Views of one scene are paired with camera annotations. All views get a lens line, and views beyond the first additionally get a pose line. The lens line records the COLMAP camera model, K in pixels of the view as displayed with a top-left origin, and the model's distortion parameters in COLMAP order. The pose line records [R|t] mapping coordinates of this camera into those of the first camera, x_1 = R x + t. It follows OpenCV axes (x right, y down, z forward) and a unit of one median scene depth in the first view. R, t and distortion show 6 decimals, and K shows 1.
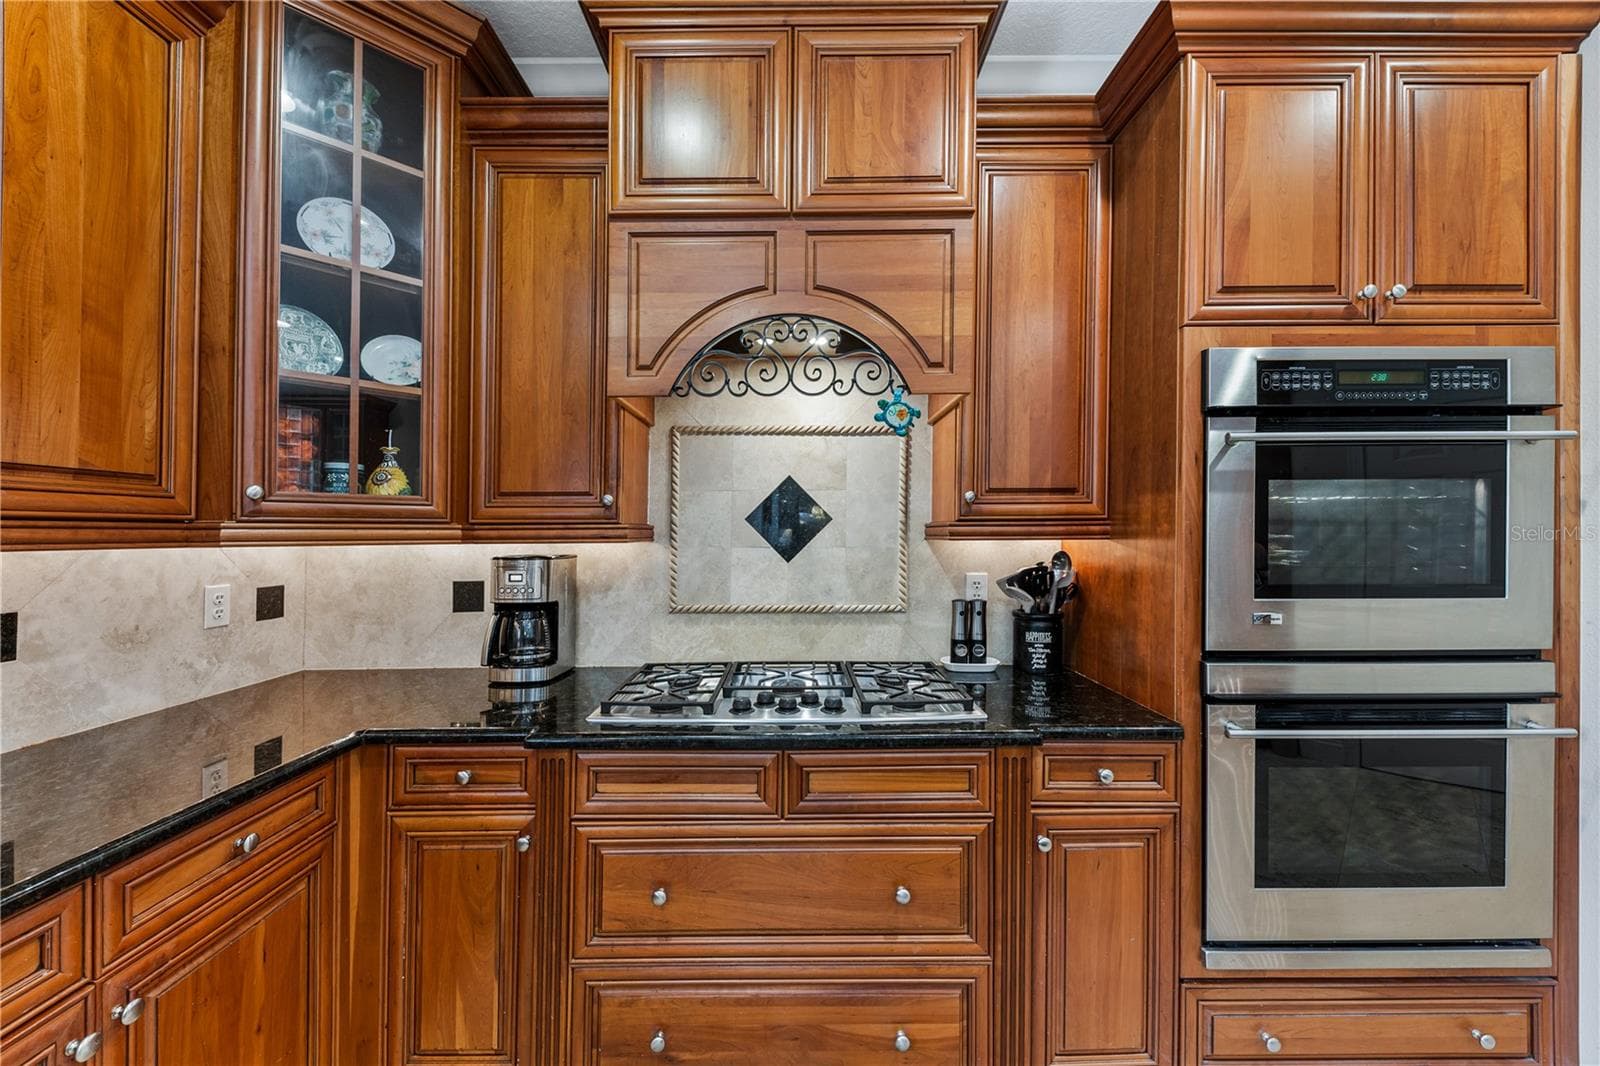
lens RADIAL K [[588.0, 0, 795.1], [0, 588.0, 532.3], [0, 0, 1]] dist [0.012999, -0.004187]
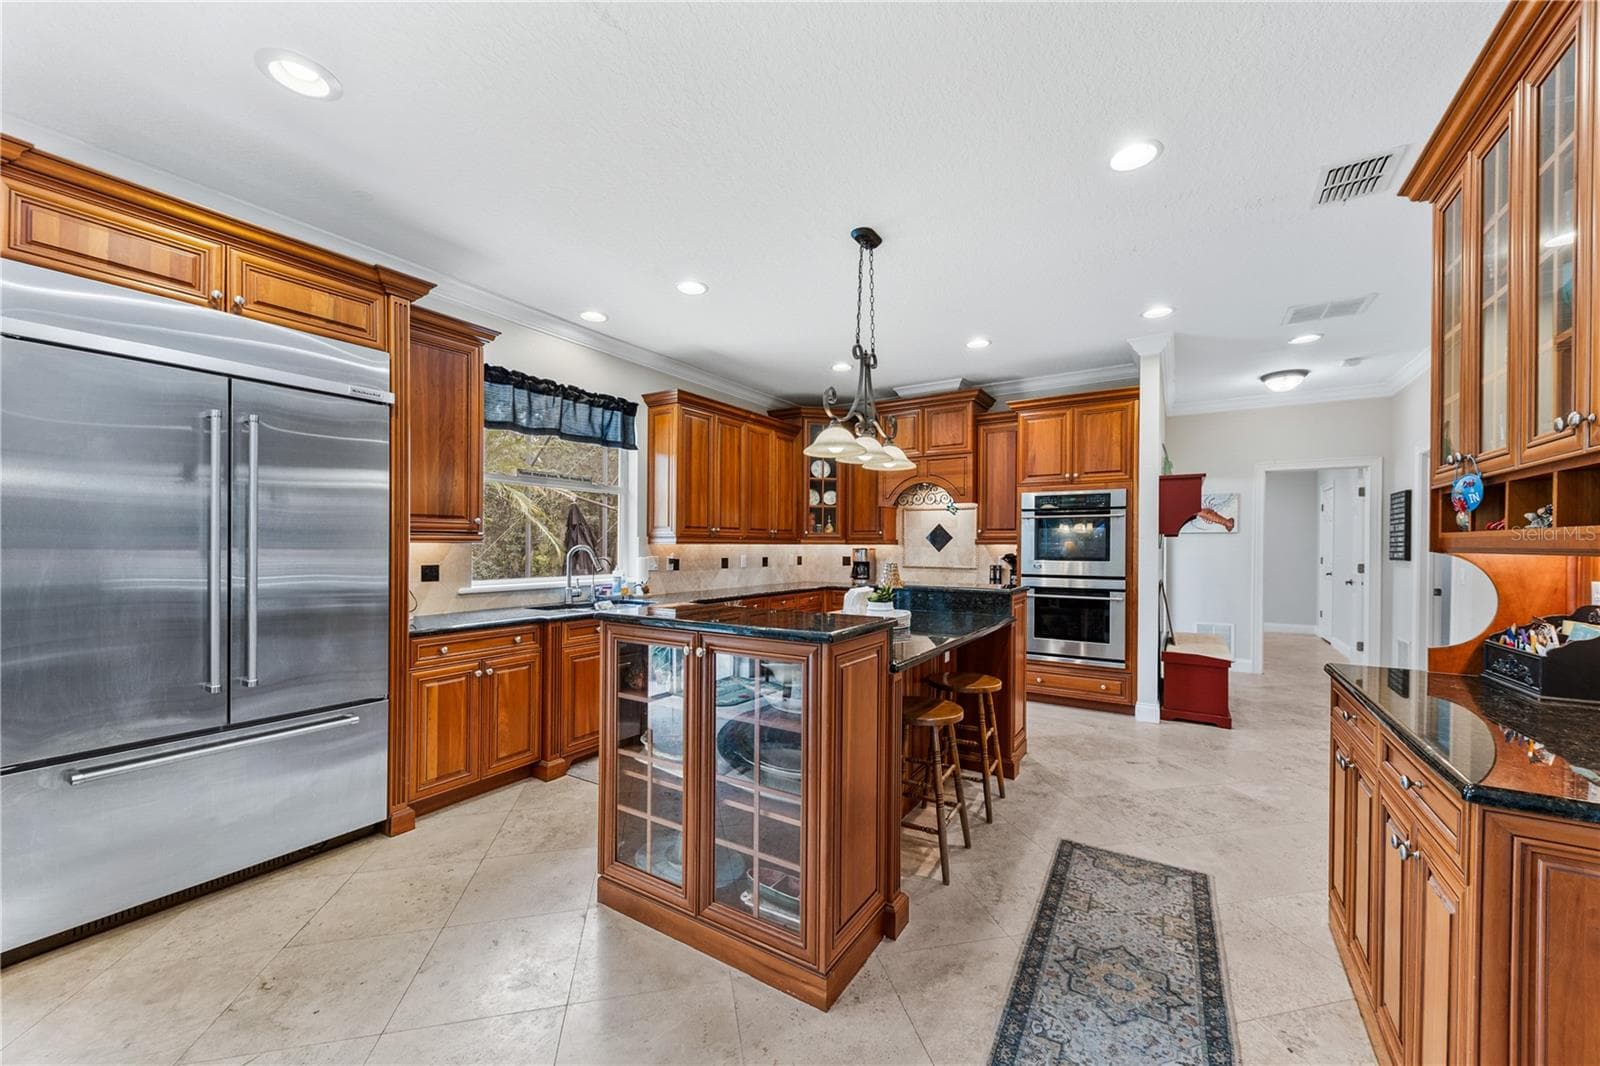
lens RADIAL K [[609.4, 0, 801.7], [0, 609.4, 541.4], [0, 0, 1]] dist [-0.000515, -0.000101]
pose [[0.838489, 0.003489, -0.544908, 1.393875], [-0.002585, 0.999994, 0.002425, -0.011077], [0.544913, -0.000625, 0.838493, -2.544670]]
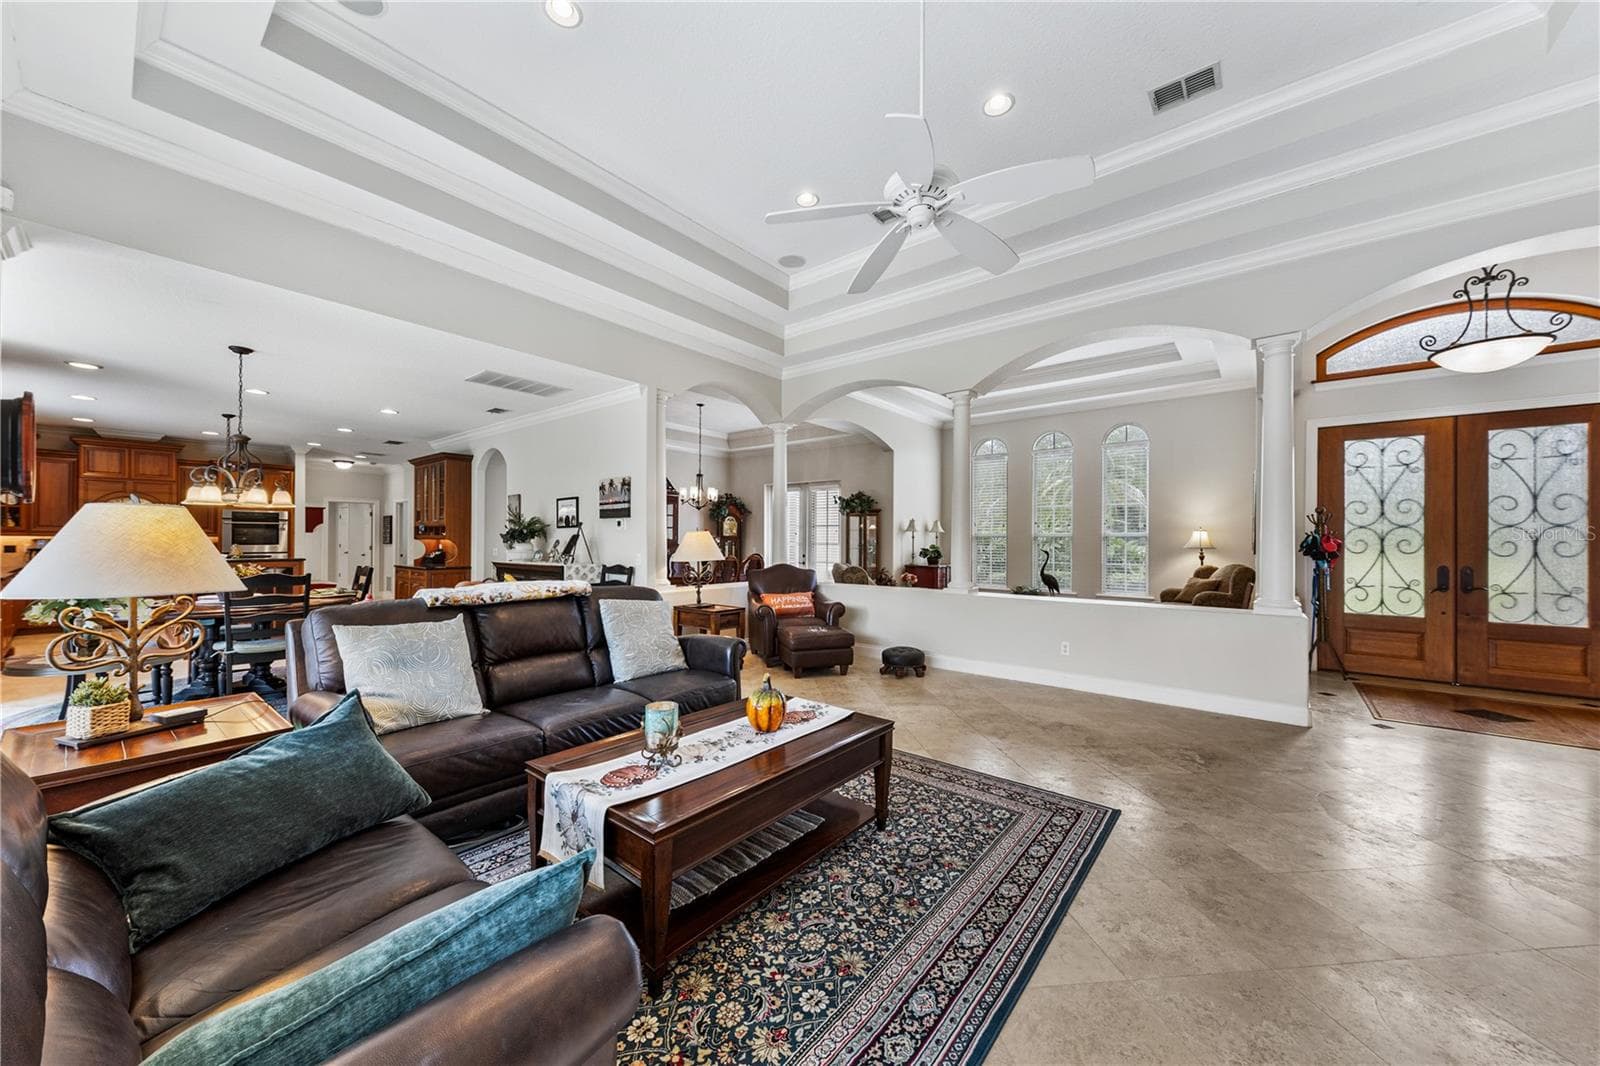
lens RADIAL K [[572.4, 0, 789.9], [0, 572.4, 543.0], [0, 0, 1]] dist [-0.000630, -0.000028]
pose [[0.641676, 0.005439, 0.766957, -0.172890], [-0.013015, 0.999908, 0.003798, -0.022662], [-0.766866, -0.012419, 0.641687, -7.298844]]
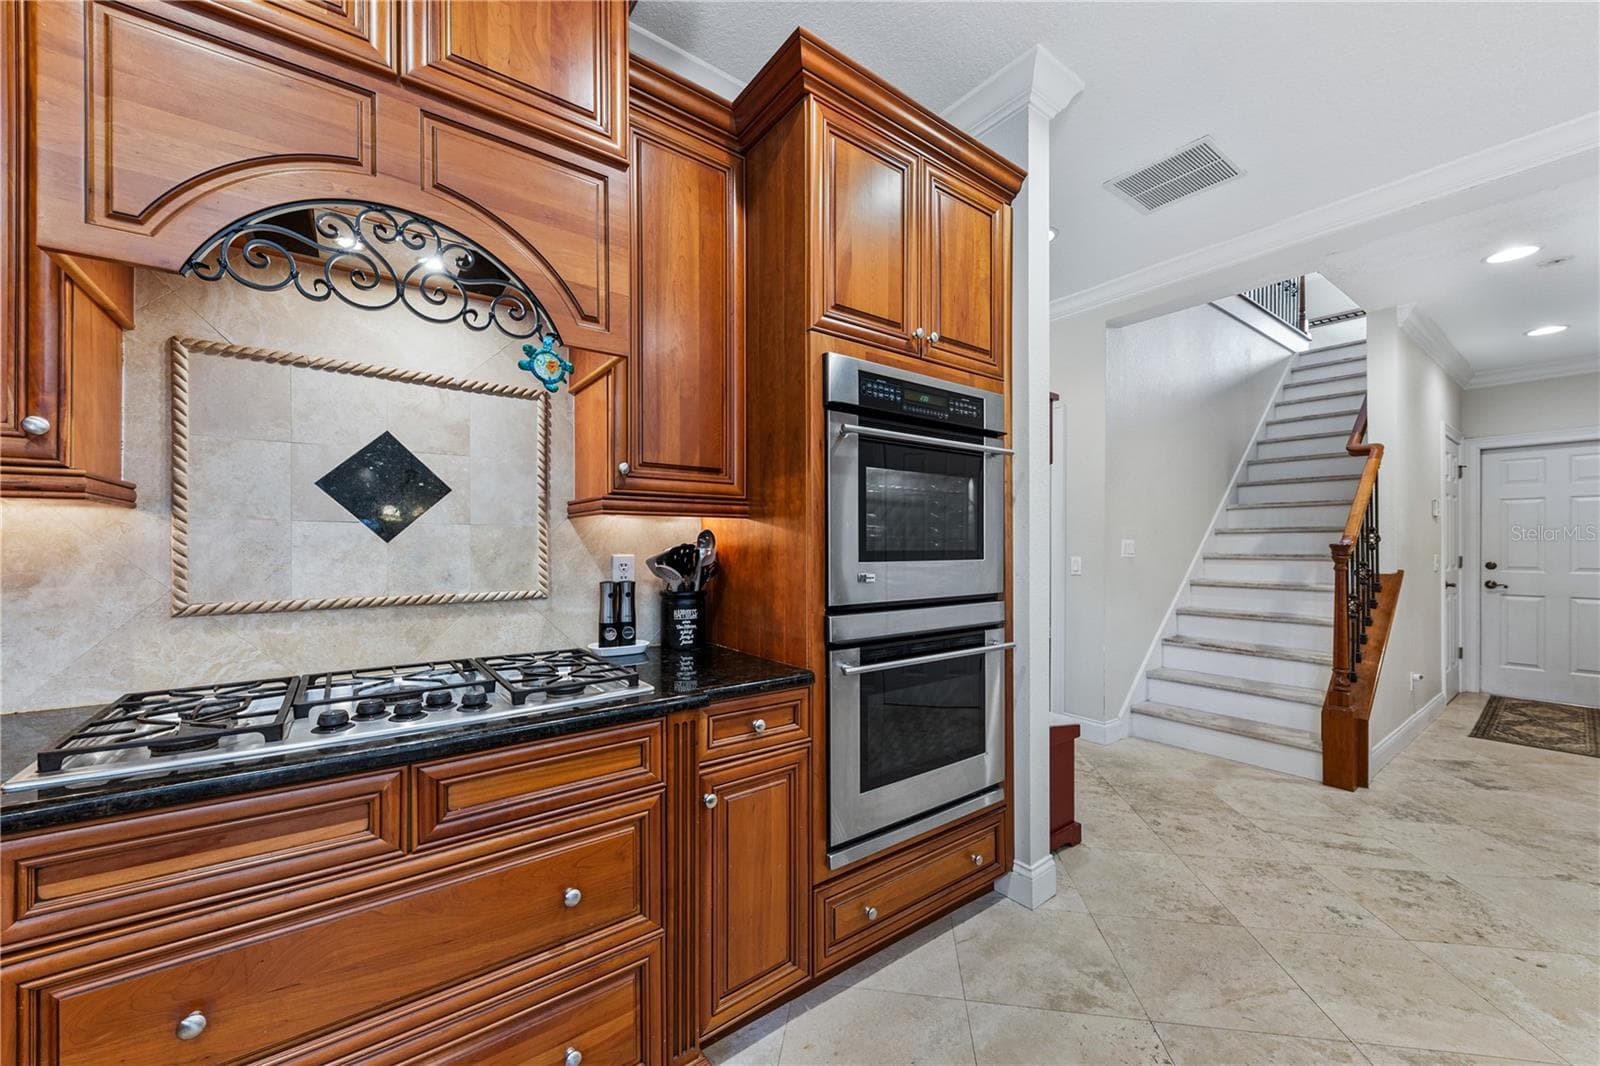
lens RADIAL K [[595.8, 0, 781.0], [0, 595.8, 553.3], [0, 0, 1]] dist [0.013875, -0.006793]
pose [[0.814015, -0.004203, 0.580829, -0.059654], [-0.007174, 0.999825, 0.017289, 0.060583], [-0.580800, -0.018240, 0.813842, 0.072050]]
